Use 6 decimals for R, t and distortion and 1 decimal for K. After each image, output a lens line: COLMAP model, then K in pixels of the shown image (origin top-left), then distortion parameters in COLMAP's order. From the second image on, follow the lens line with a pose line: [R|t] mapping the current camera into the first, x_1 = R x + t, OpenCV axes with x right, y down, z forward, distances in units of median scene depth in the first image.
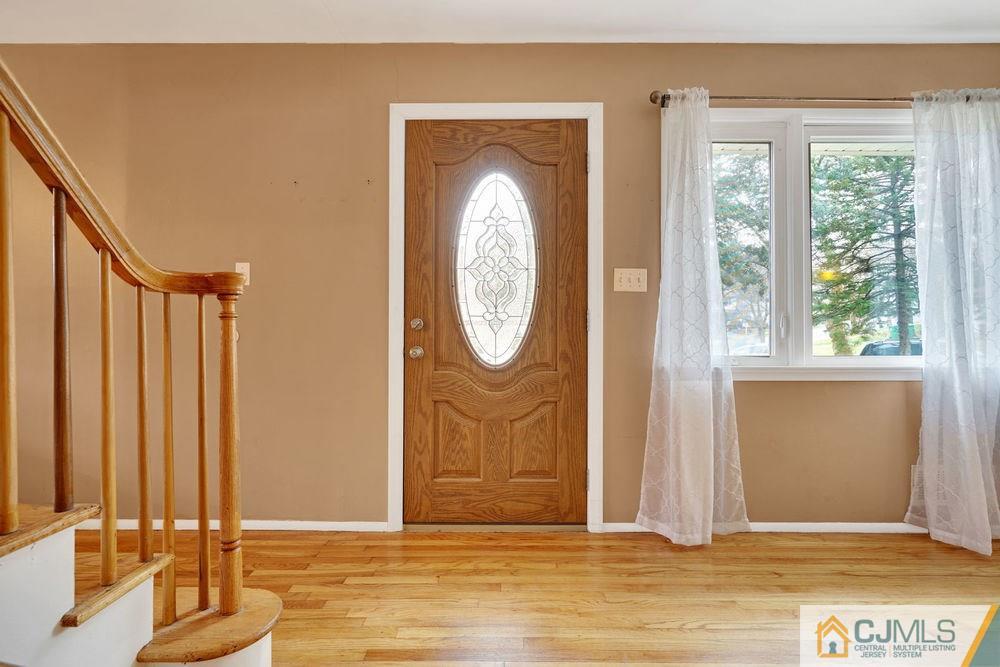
lens RADIAL K [[509.4, 0, 506.2], [0, 509.4, 337.1], [0, 0, 1]] dist [0.005736, 0.000252]
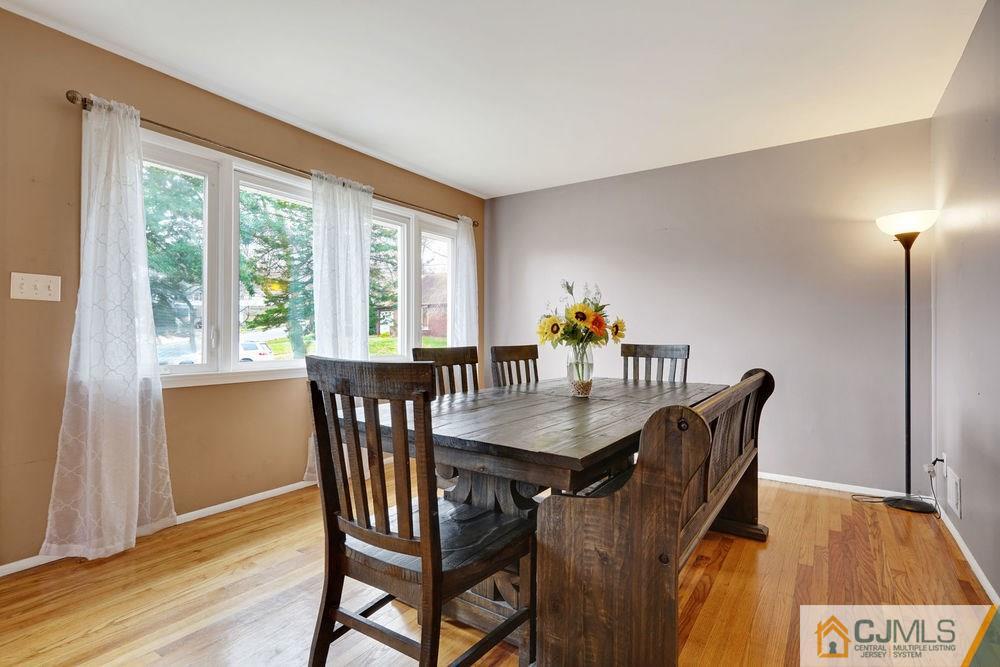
lens RADIAL K [[482.7, 0, 497.5], [0, 482.7, 330.6], [0, 0, 1]] dist [0.001512, 0.001538]
pose [[0.564185, 0.007498, 0.825615, -0.003156], [0.002360, 0.999940, -0.010694, -0.026485], [-0.825645, 0.007982, 0.564133, -0.172487]]
